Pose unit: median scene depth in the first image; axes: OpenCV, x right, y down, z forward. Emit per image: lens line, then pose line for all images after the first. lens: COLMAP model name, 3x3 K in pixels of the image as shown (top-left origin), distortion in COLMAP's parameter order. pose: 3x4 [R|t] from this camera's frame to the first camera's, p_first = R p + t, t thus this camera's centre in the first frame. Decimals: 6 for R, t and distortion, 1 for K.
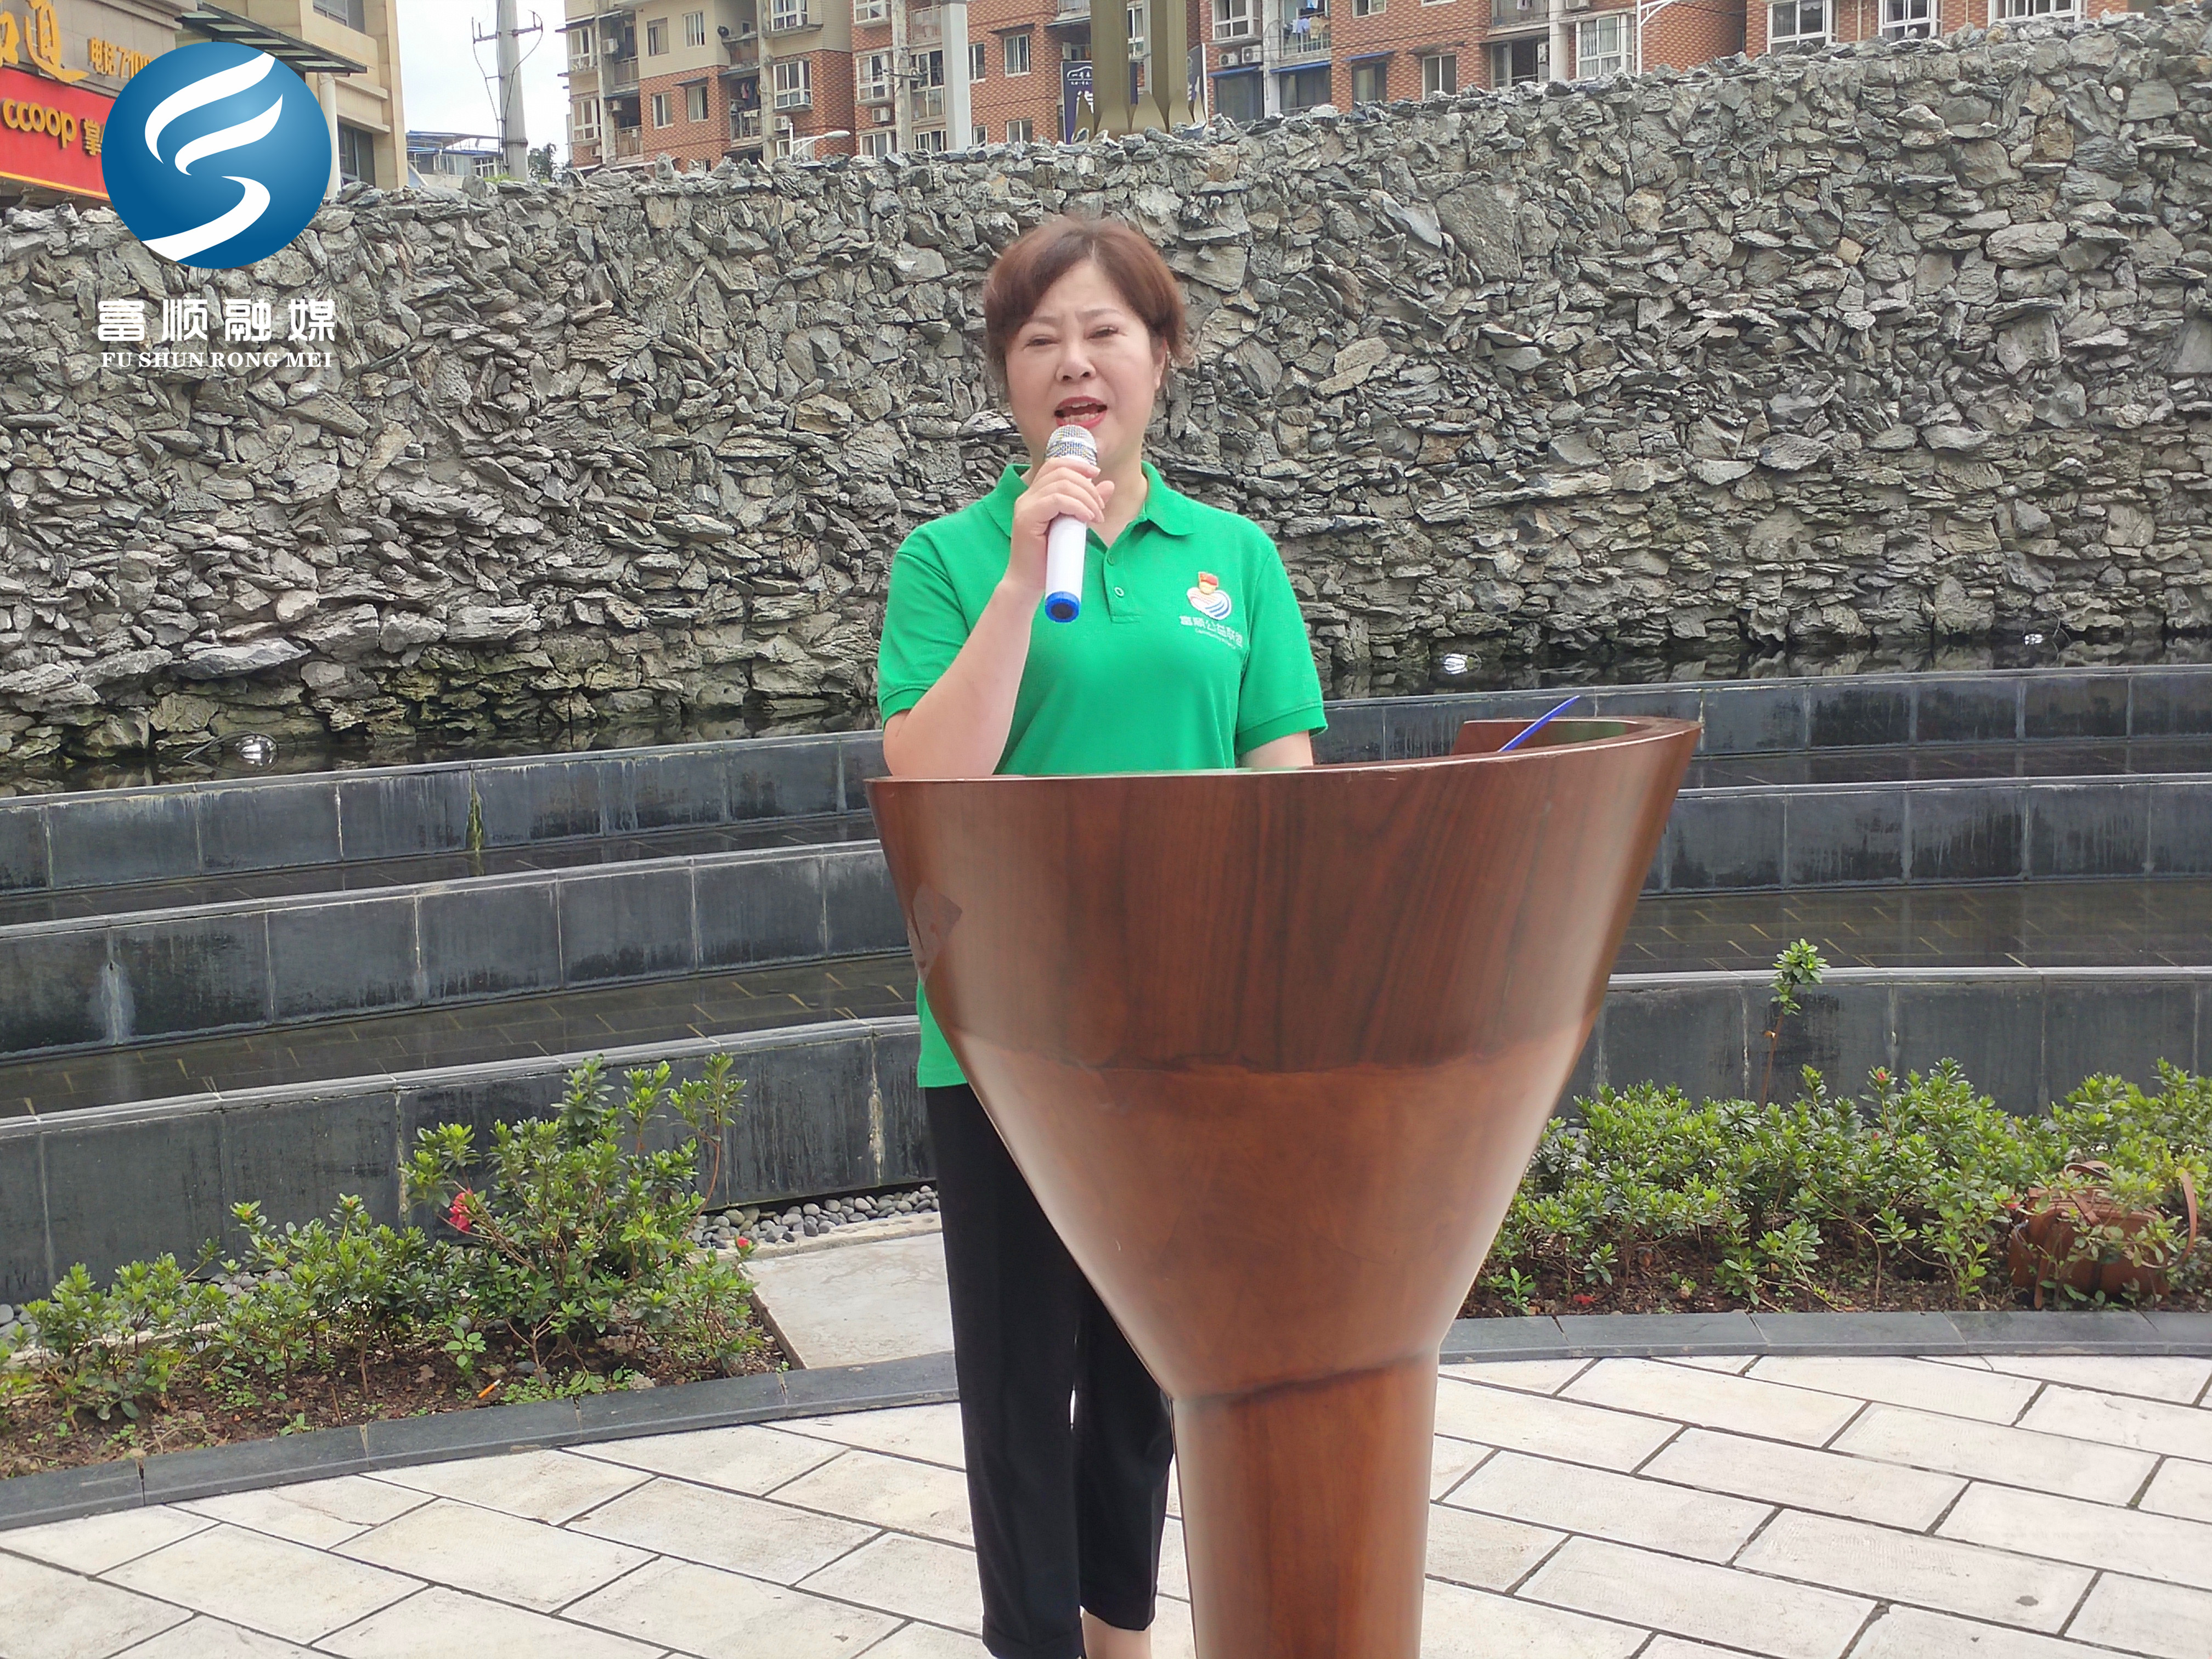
lens RADIAL K [[2565.1, 0, 1105.7], [0, 2565.1, 835.7], [0, 0, 1]] dist [0.041581, 0.000000]
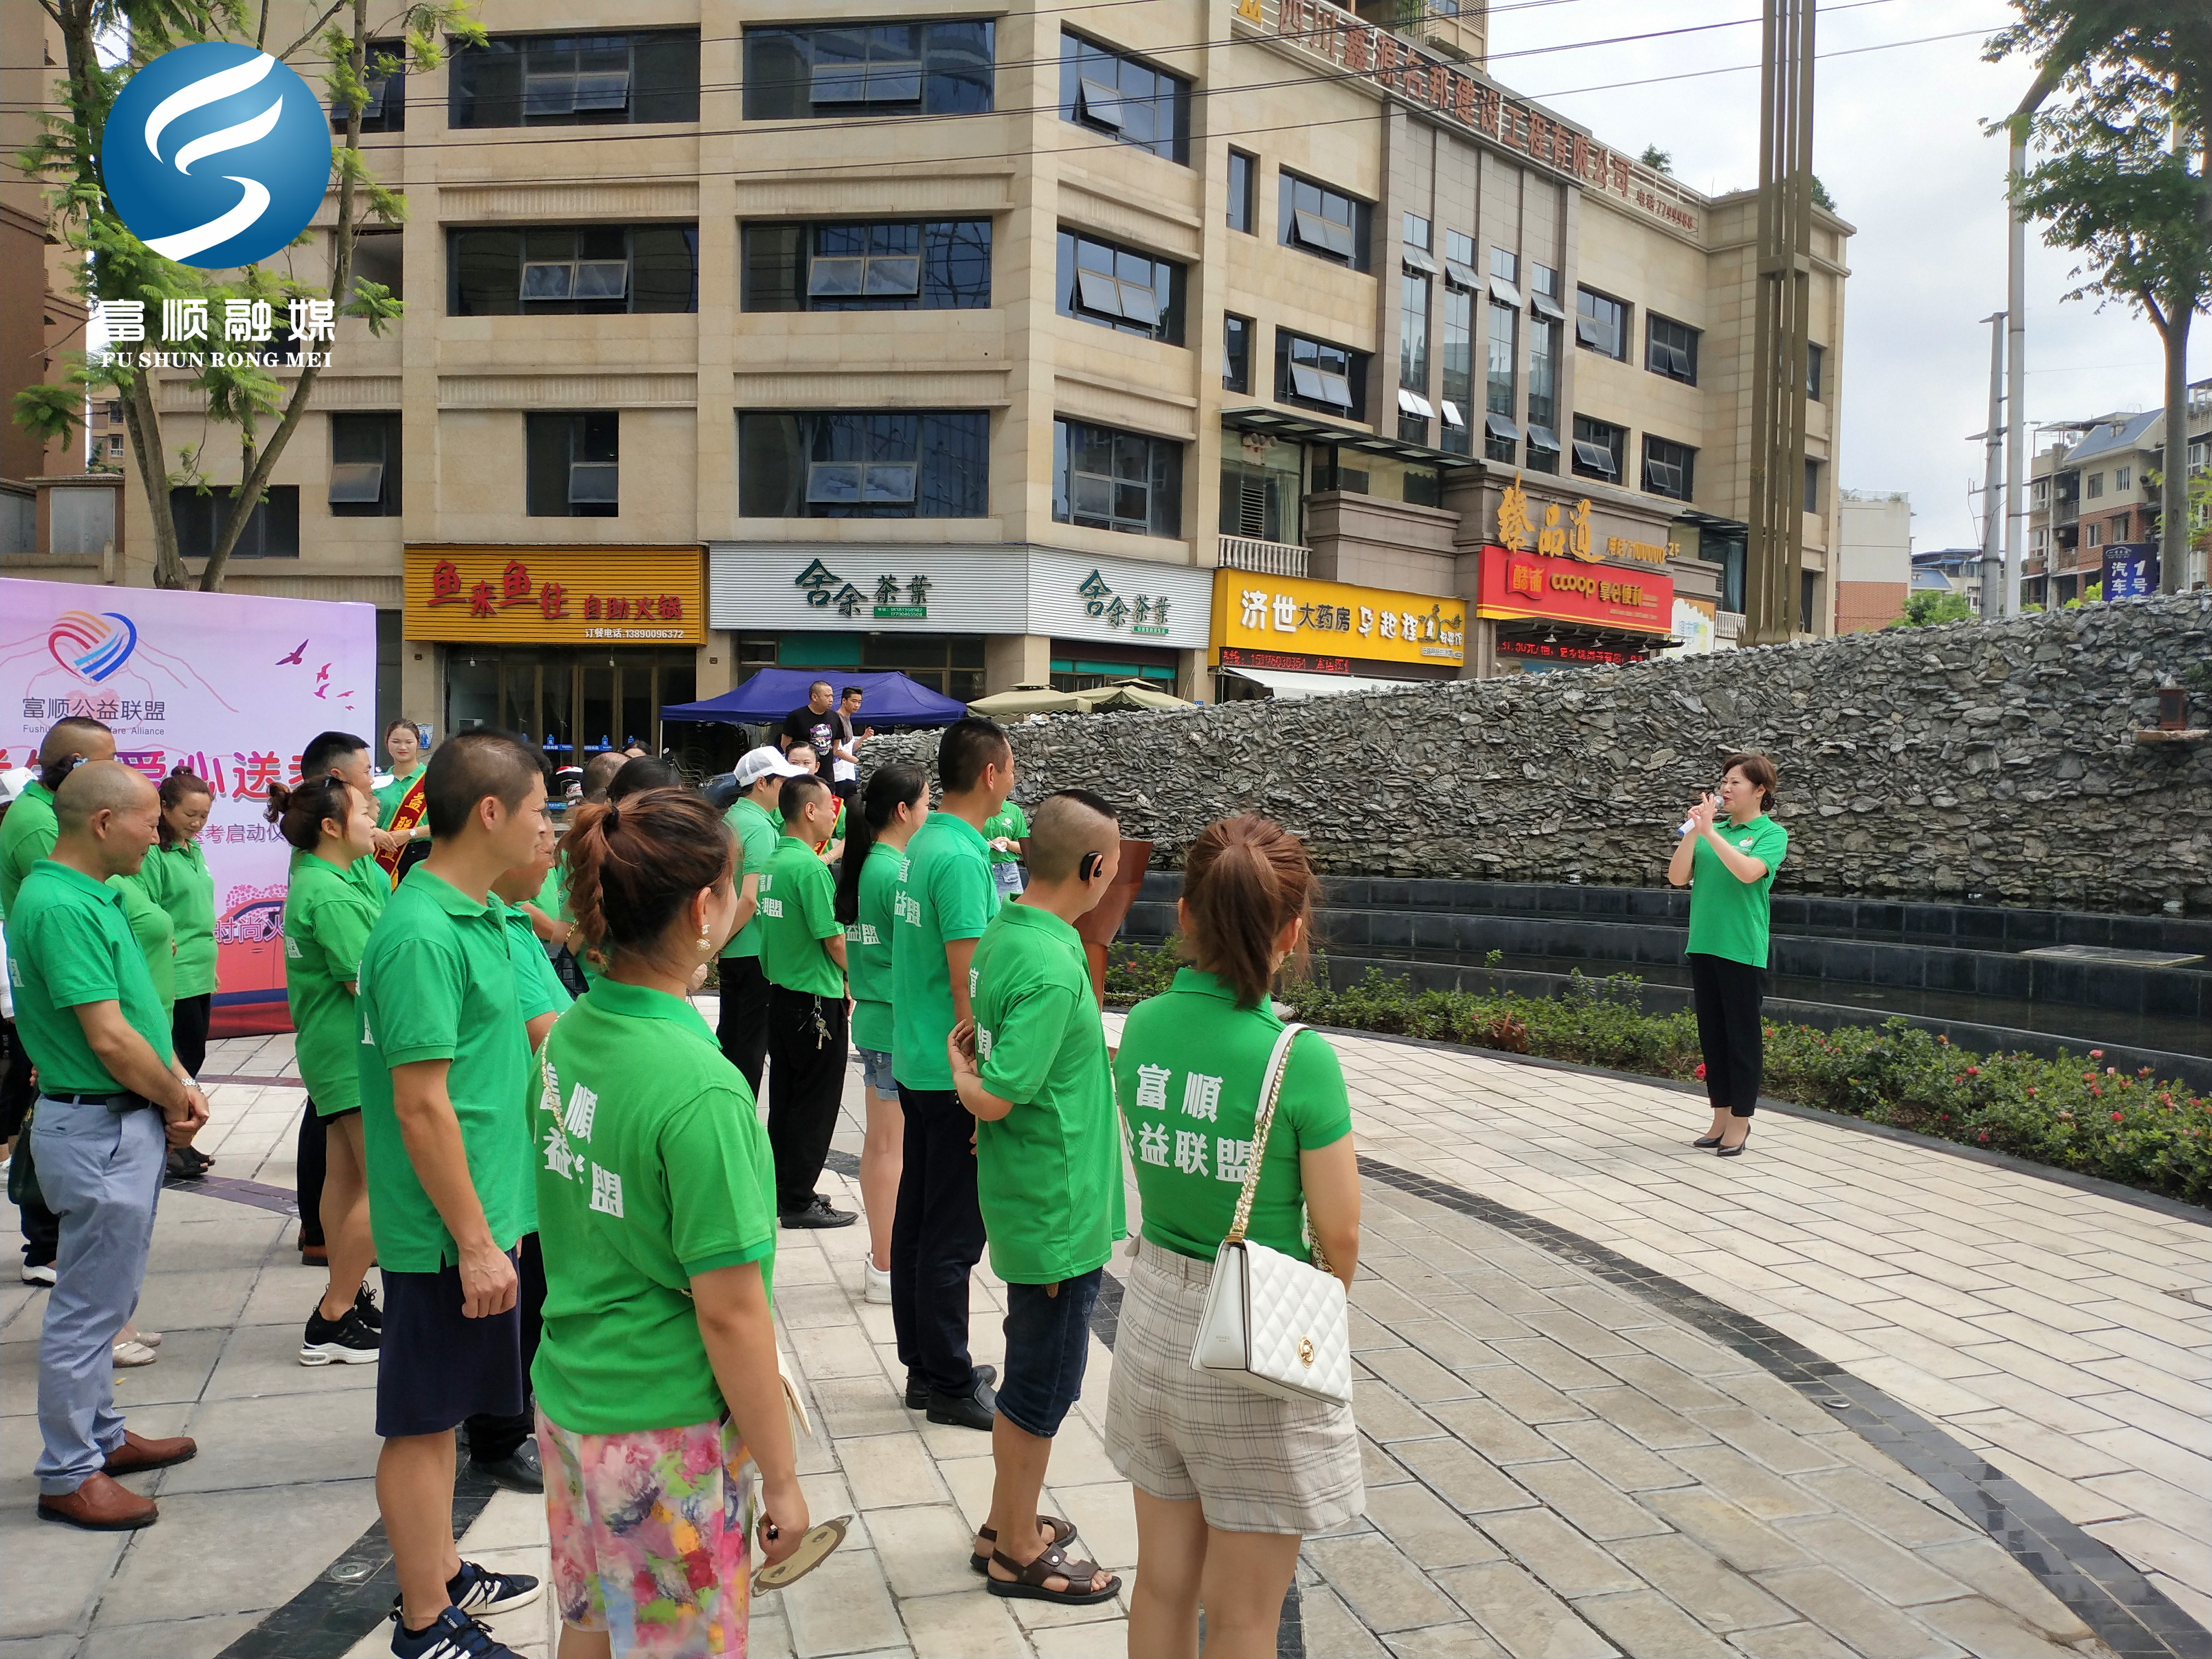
lens RADIAL K [[1713.3, 0, 1108.2], [0, 1713.3, 847.2], [0, 0, 1]] dist [0.000718, -0.023092]
pose [[0.752553, 0.068819, -0.654926, 0.759063], [-0.131600, 0.990180, -0.047170, 0.047002], [0.645248, 0.121687, 0.754220, -0.560731]]
